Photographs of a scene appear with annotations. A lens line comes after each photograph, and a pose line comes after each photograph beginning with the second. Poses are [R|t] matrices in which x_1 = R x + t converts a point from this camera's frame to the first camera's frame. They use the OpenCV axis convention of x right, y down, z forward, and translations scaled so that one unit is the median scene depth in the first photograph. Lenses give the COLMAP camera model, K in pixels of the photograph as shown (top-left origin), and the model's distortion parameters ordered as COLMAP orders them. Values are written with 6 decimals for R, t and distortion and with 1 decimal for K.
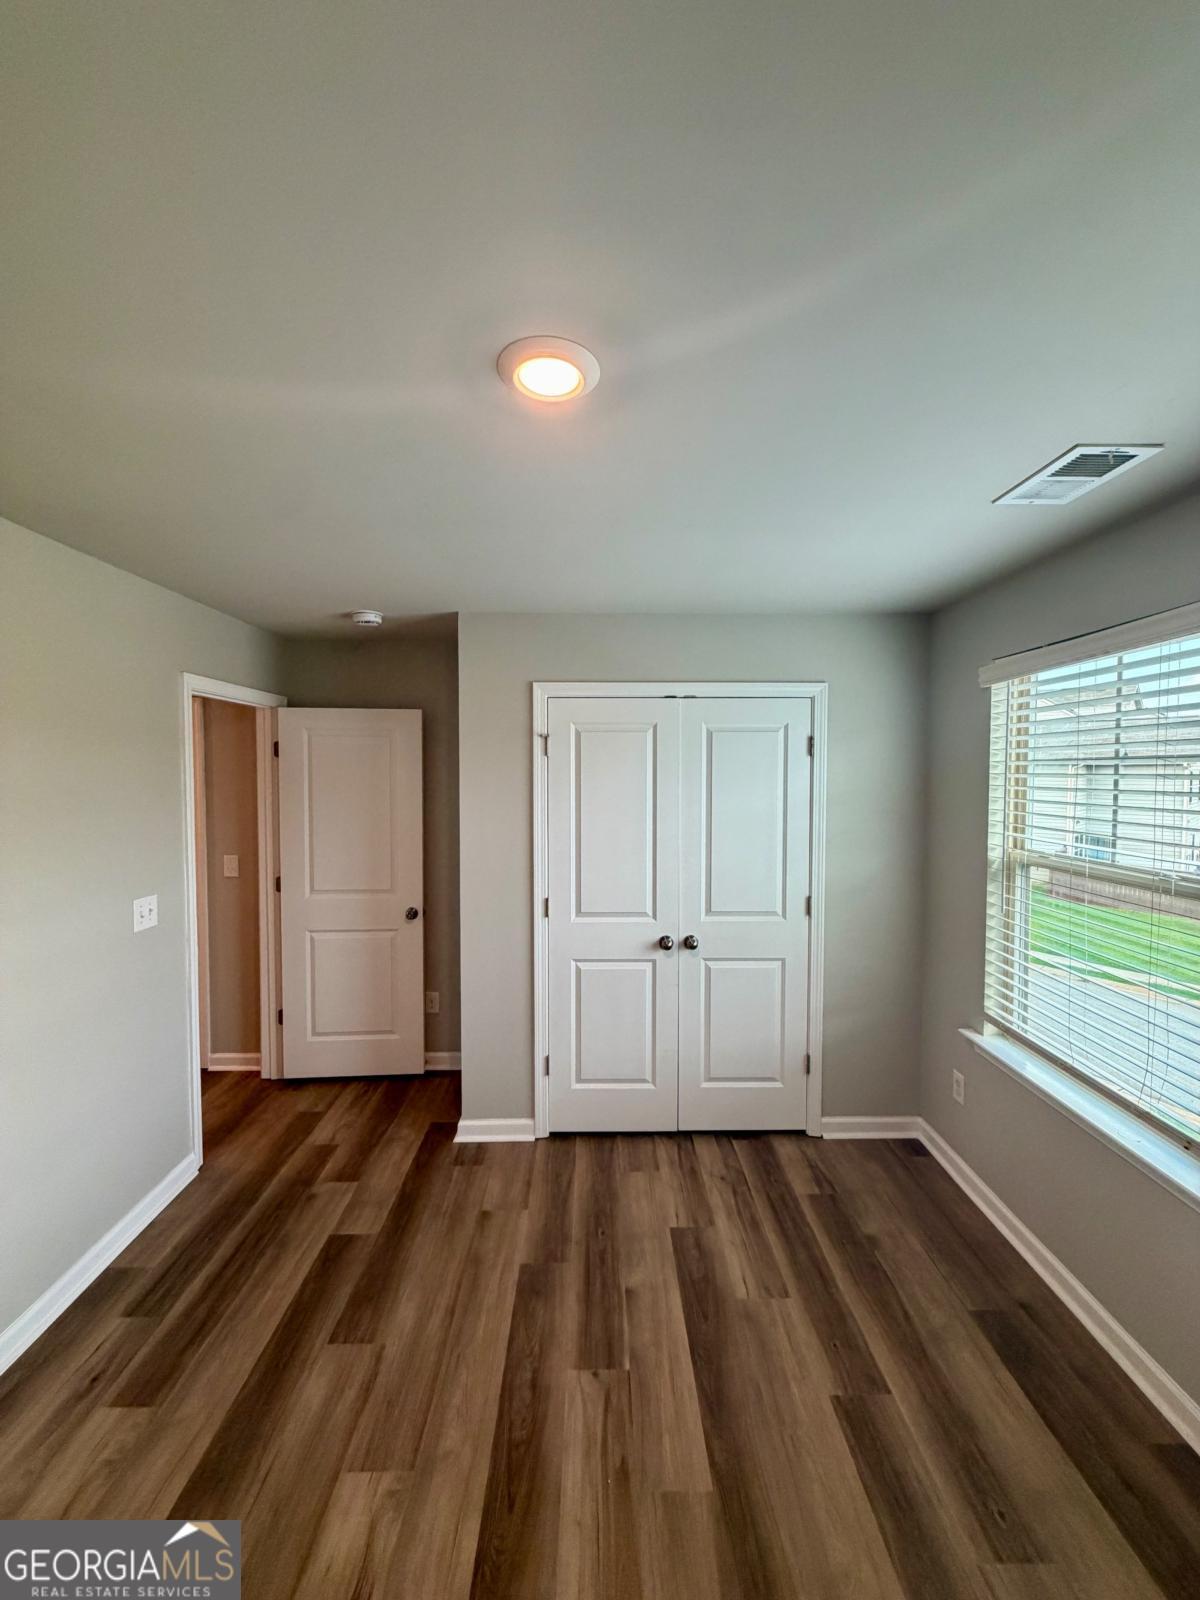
lens RADIAL K [[637.9, 0, 598.0], [0, 637.9, 804.6], [0, 0, 1]] dist [-0.000188, -0.000549]
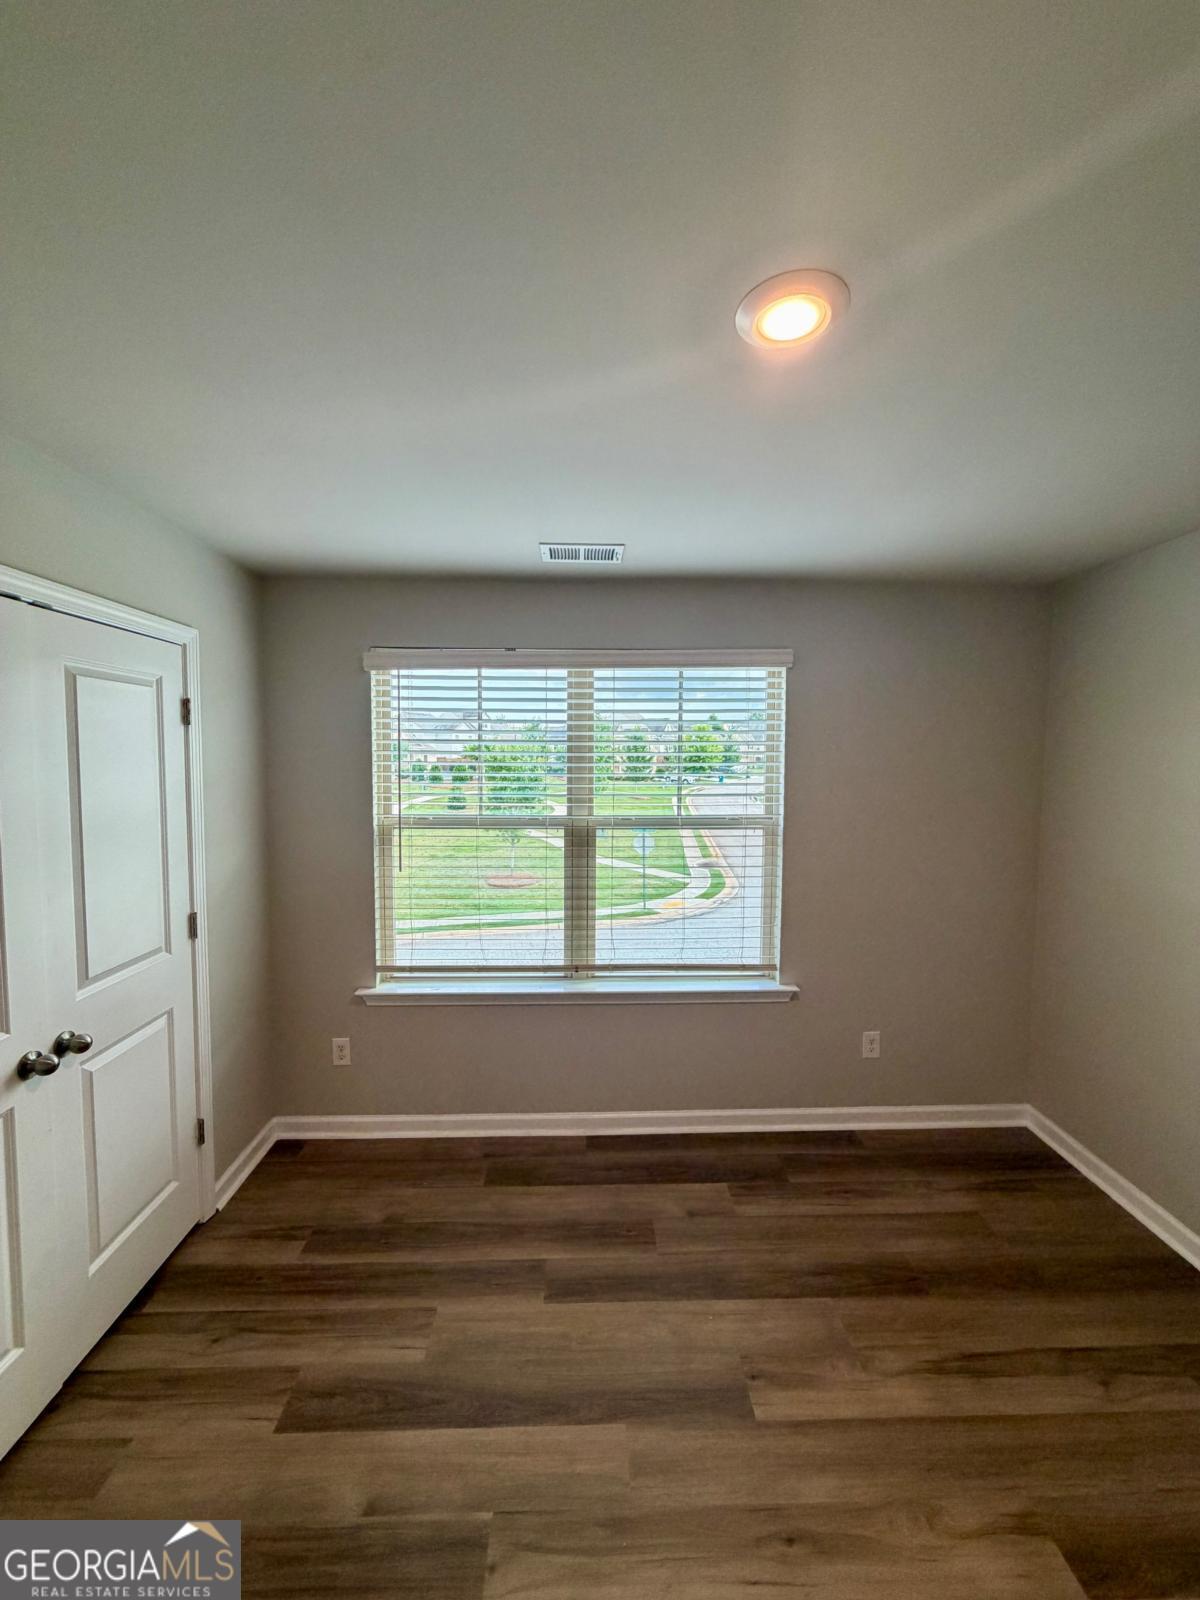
lens RADIAL K [[637.9, 0, 600.0], [0, 637.9, 802.4], [0, 0, 1]] dist [-0.000188, -0.000549]
pose [[-0.031903, -0.068825, 0.997119, -0.451660], [0.037753, 0.996831, 0.070013, -0.021384], [-0.998778, 0.039877, -0.029204, 0.574275]]
